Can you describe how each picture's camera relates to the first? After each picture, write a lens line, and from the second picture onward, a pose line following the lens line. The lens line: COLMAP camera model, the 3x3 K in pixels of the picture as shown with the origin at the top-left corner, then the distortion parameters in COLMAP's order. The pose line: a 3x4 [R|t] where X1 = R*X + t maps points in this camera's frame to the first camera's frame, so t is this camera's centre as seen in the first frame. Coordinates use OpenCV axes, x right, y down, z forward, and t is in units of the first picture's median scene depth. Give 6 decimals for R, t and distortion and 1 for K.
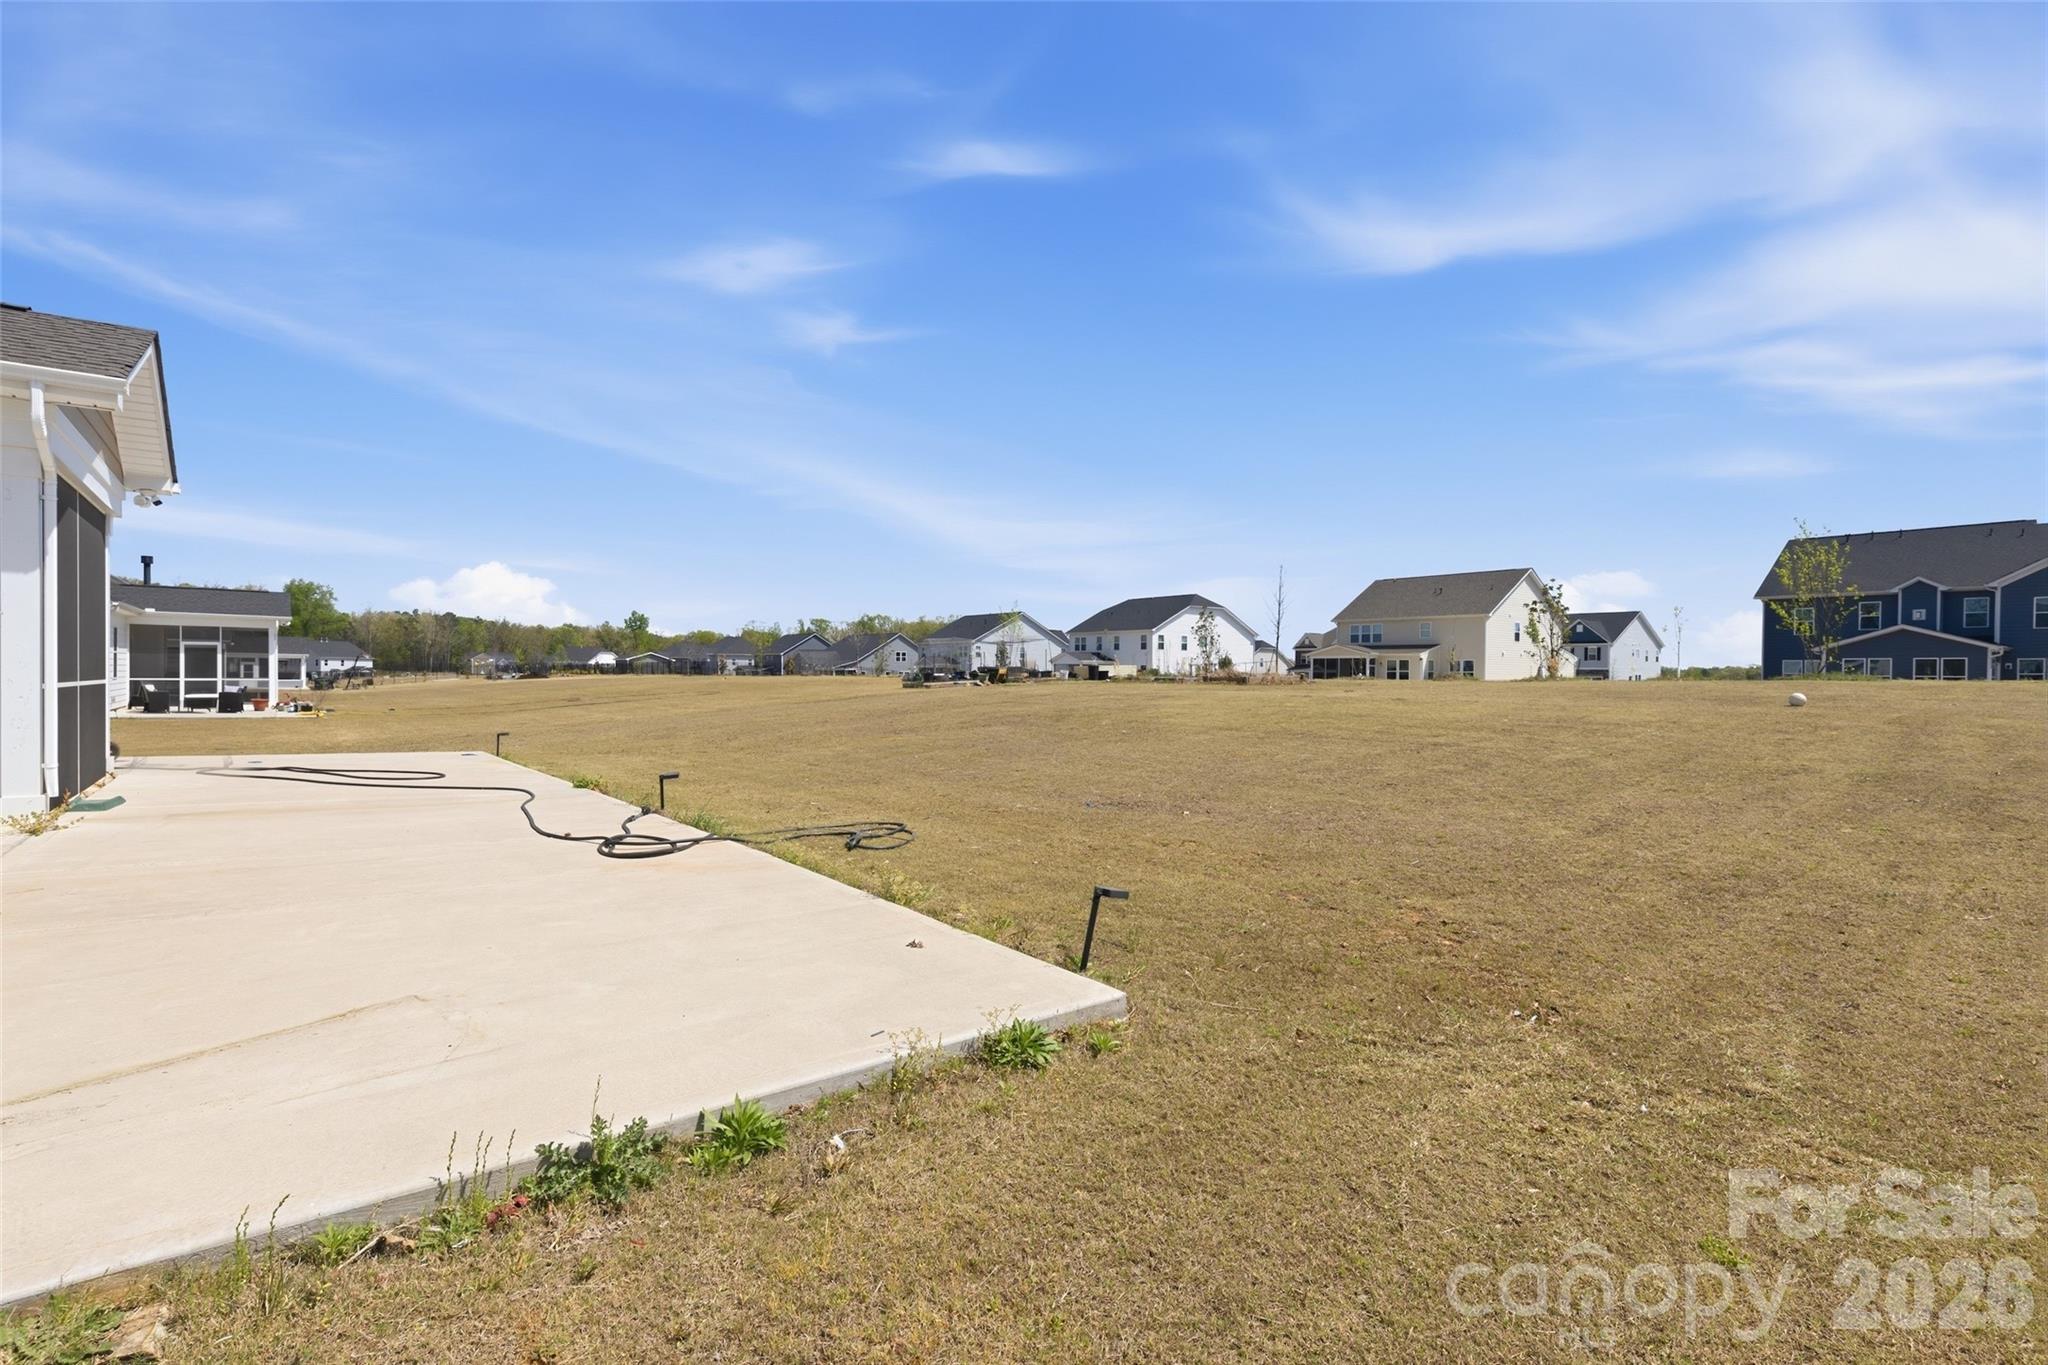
lens RADIAL K [[961.0, 0, 1037.3], [0, 961.0, 686.3], [0, 0, 1]] dist [0.004020, -0.000452]
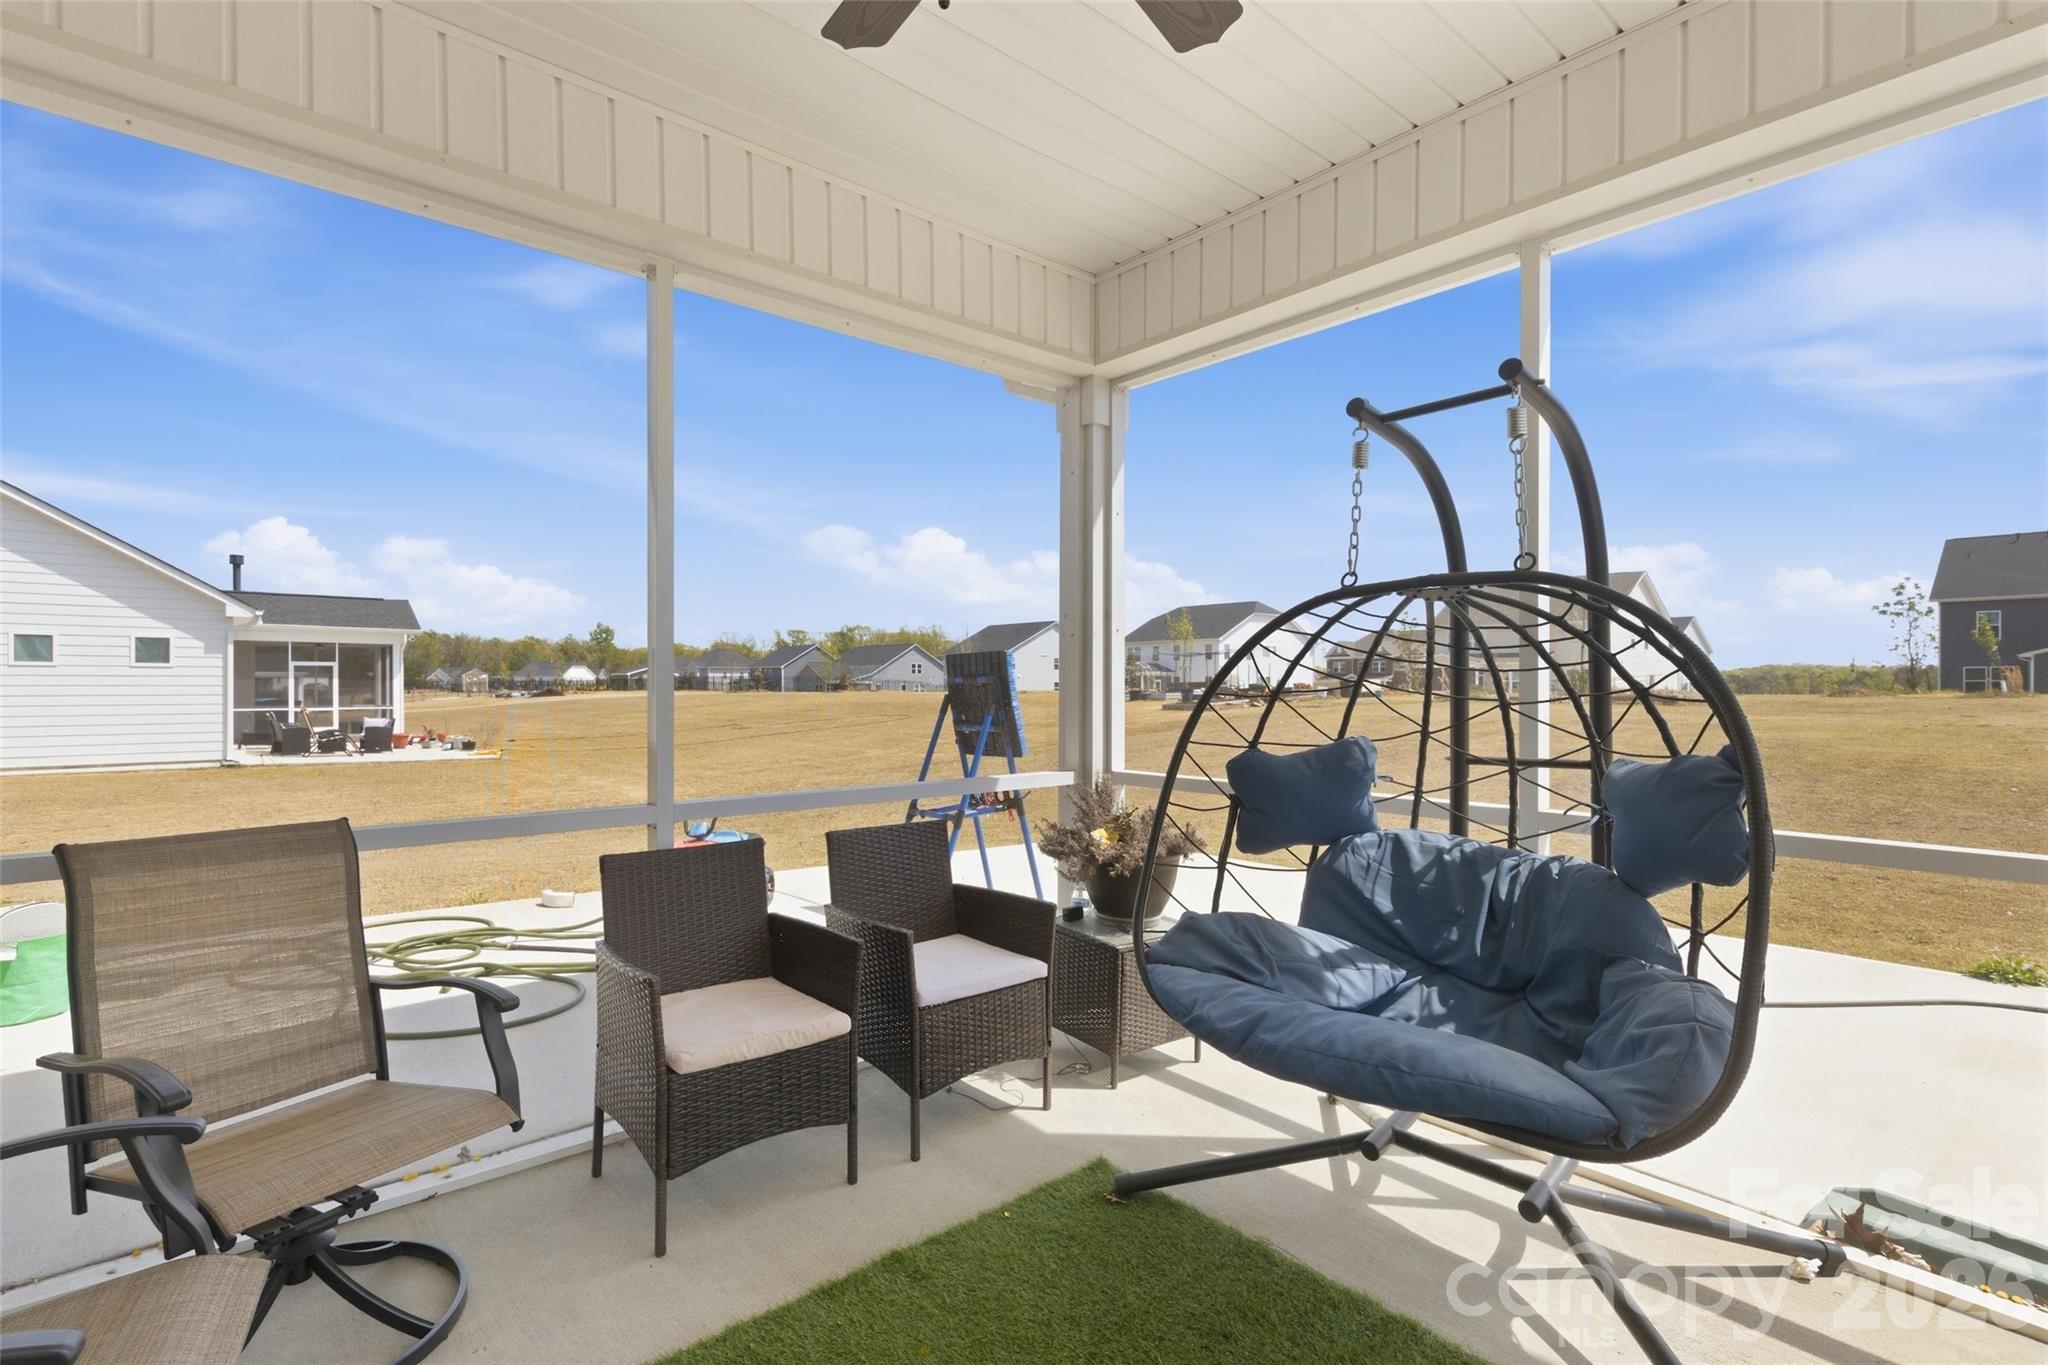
lens RADIAL K [[961.0, 0, 1019.7], [0, 961.0, 683.8], [0, 0, 1]] dist [0.004020, -0.000452]
pose [[0.998615, -0.009157, 0.051808, -0.088989], [0.009820, 0.999873, -0.012555, -0.003406], [-0.051686, 0.013047, 0.998578, 0.047191]]
